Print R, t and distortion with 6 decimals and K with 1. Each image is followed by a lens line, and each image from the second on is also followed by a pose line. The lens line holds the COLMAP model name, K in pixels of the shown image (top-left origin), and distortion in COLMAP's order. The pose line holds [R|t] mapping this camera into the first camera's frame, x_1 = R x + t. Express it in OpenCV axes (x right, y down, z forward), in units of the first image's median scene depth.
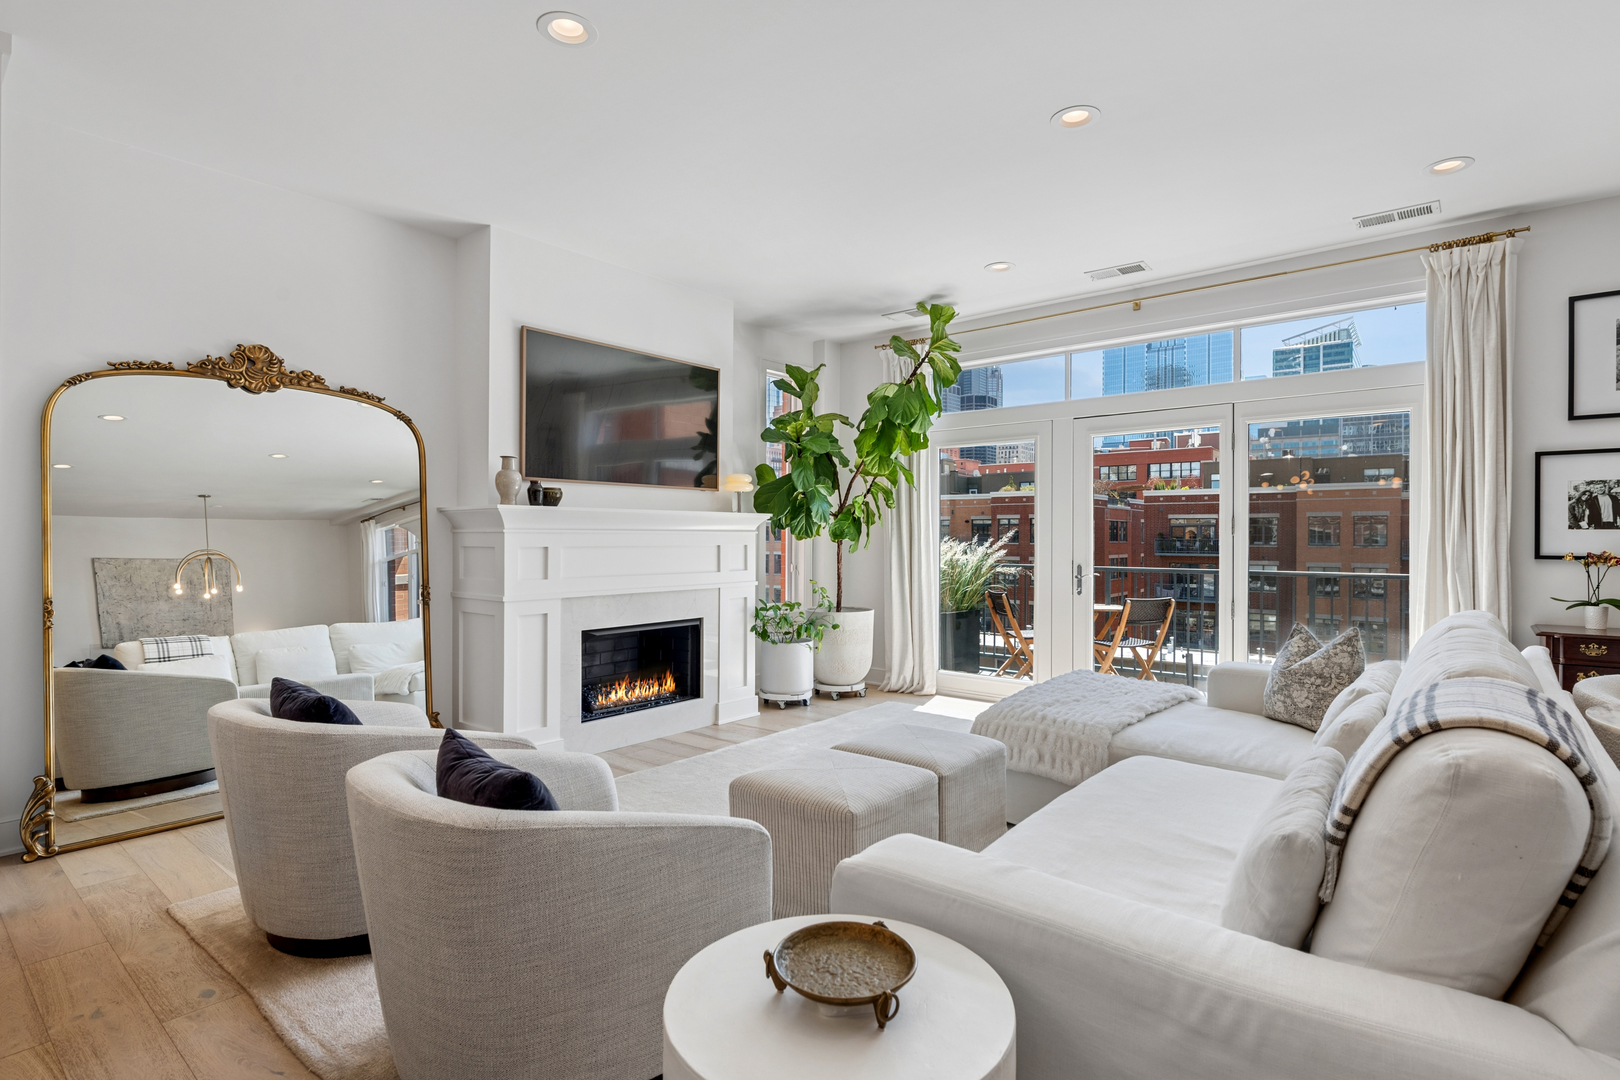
lens RADIAL K [[810.3, 0, 805.9], [0, 810.3, 538.5], [0, 0, 1]] dist [0.006578, -0.004078]
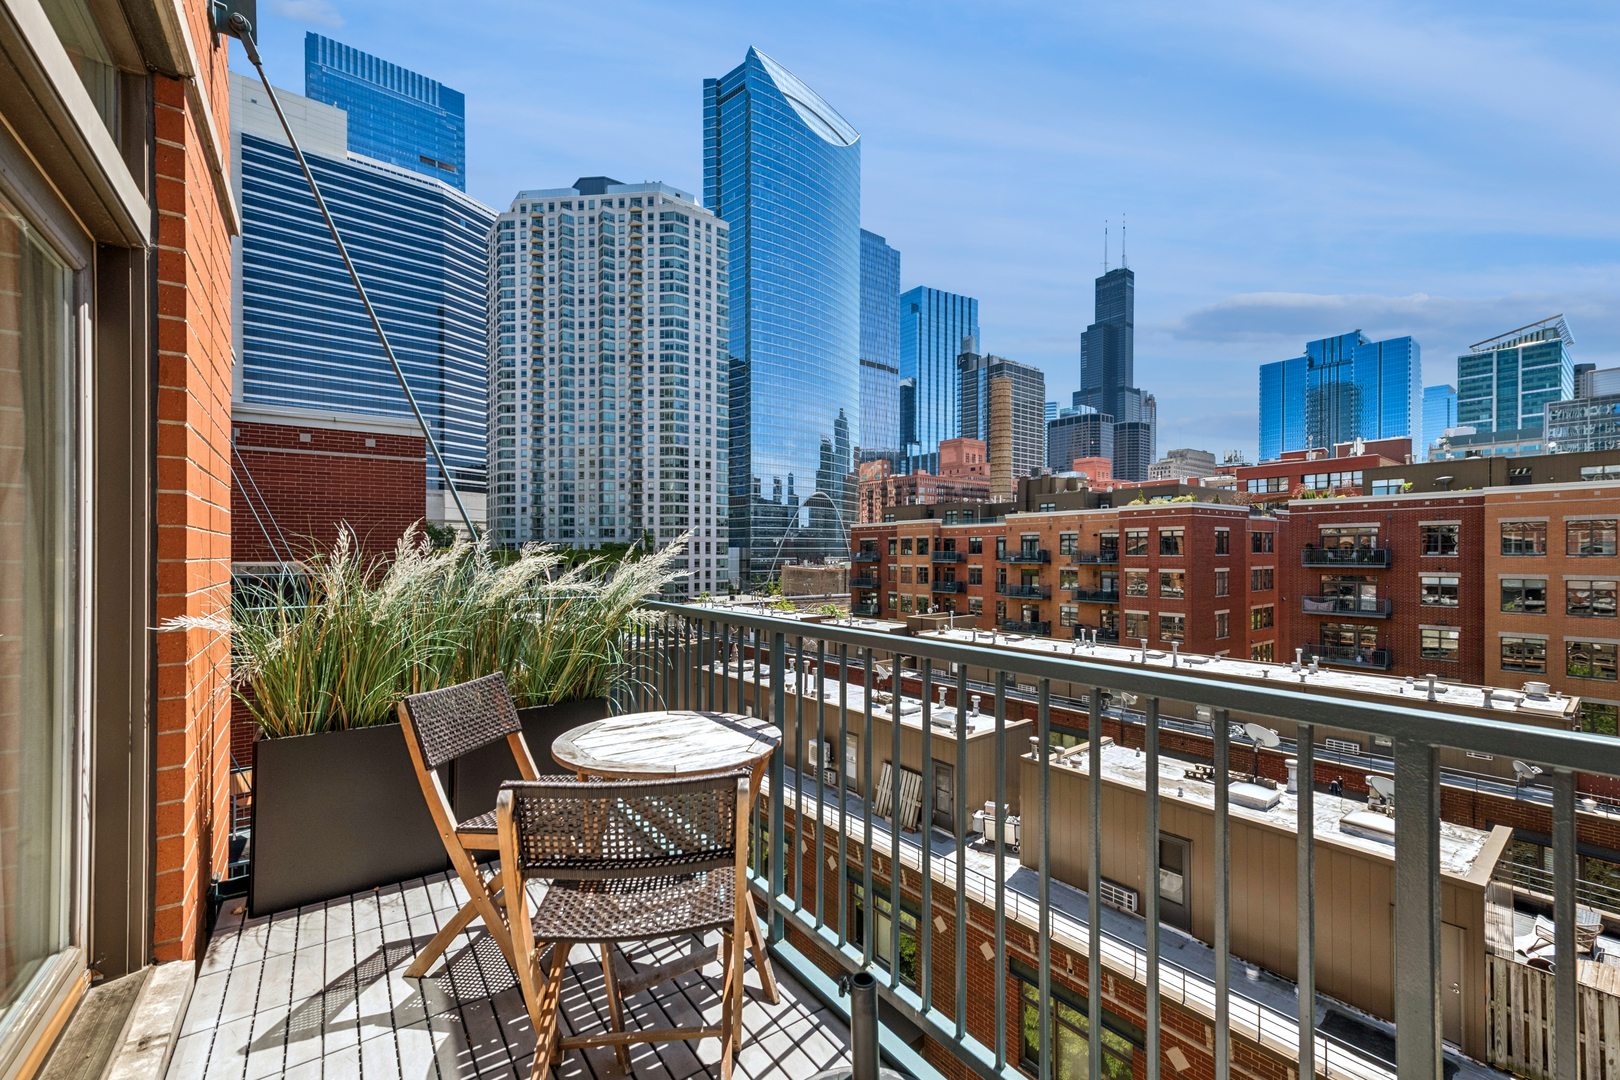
lens RADIAL K [[668.2, 0, 798.4], [0, 668.2, 557.2], [0, 0, 1]] dist [0.008977, -0.000481]
pose [[0.967916, -0.007351, -0.251166, 0.616452], [0.008545, 0.999957, 0.003662, 0.012141], [0.251128, -0.005691, 0.967937, 0.954498]]
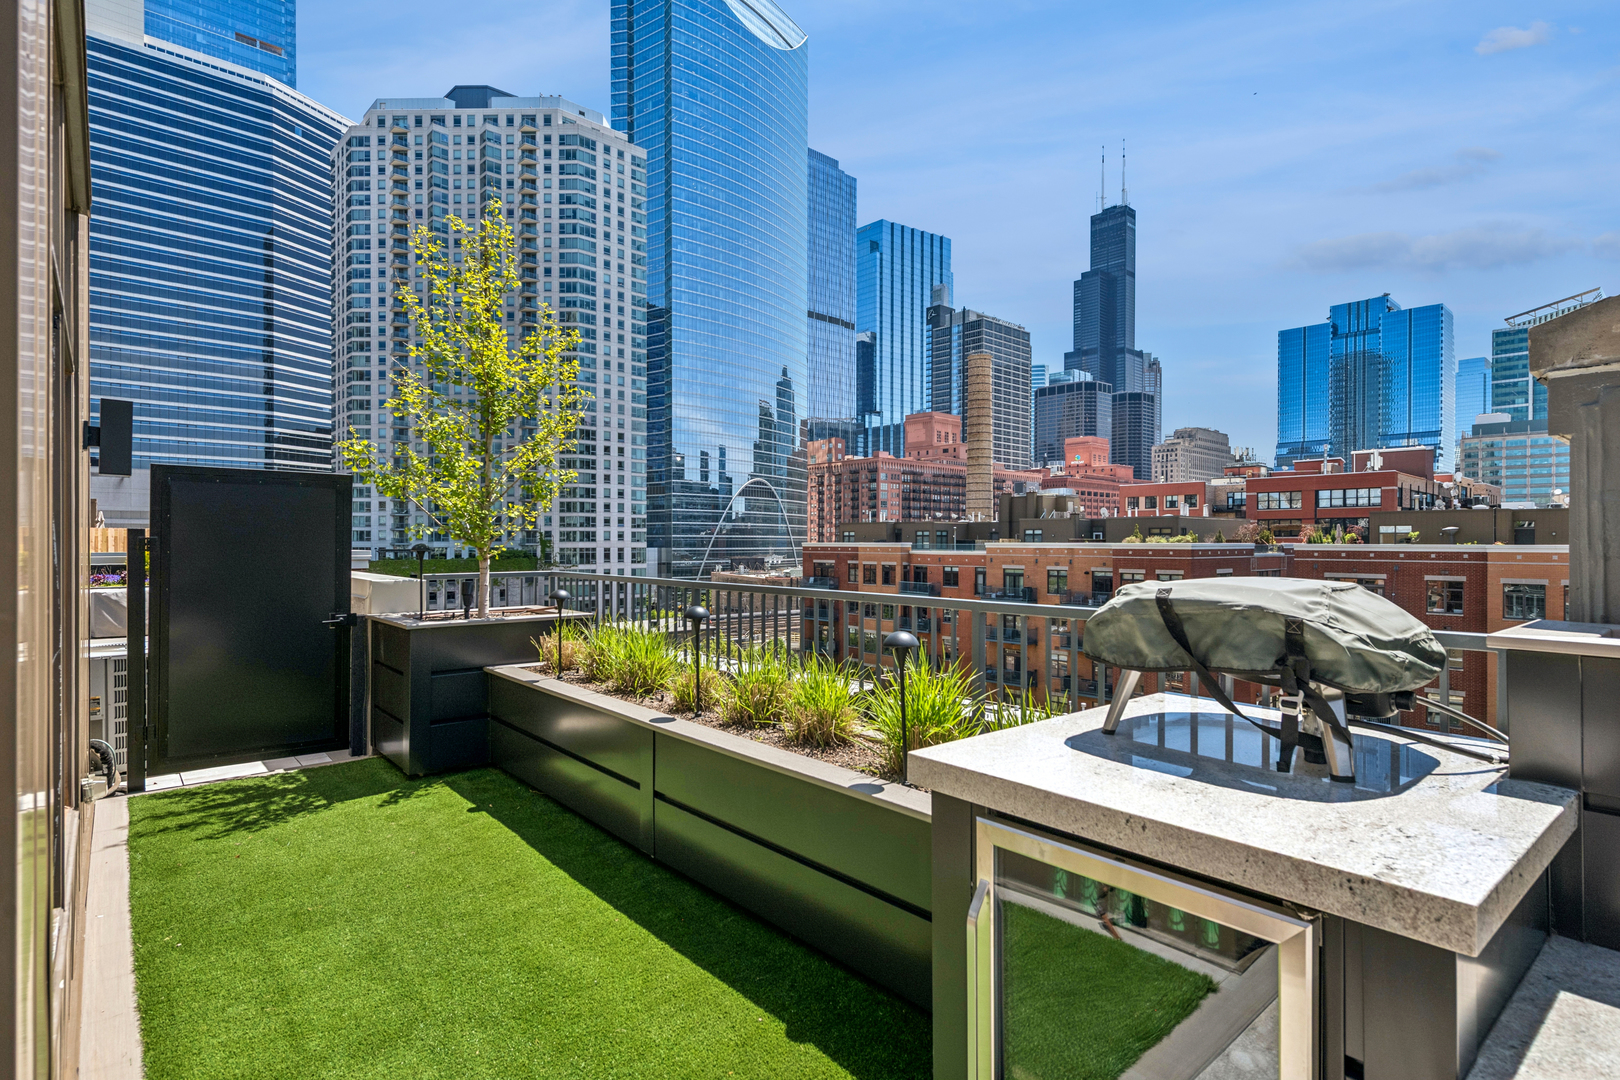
lens RADIAL K [[835.2, 0, 793.2], [0, 835.2, 557.7], [0, 0, 1]] dist [0.002344, -0.002449]
pose [[0.984044, -0.007471, -0.177766, 0.575620], [0.009237, 0.999916, 0.009107, -0.682944], [0.177683, -0.010603, 0.984031, 0.314178]]
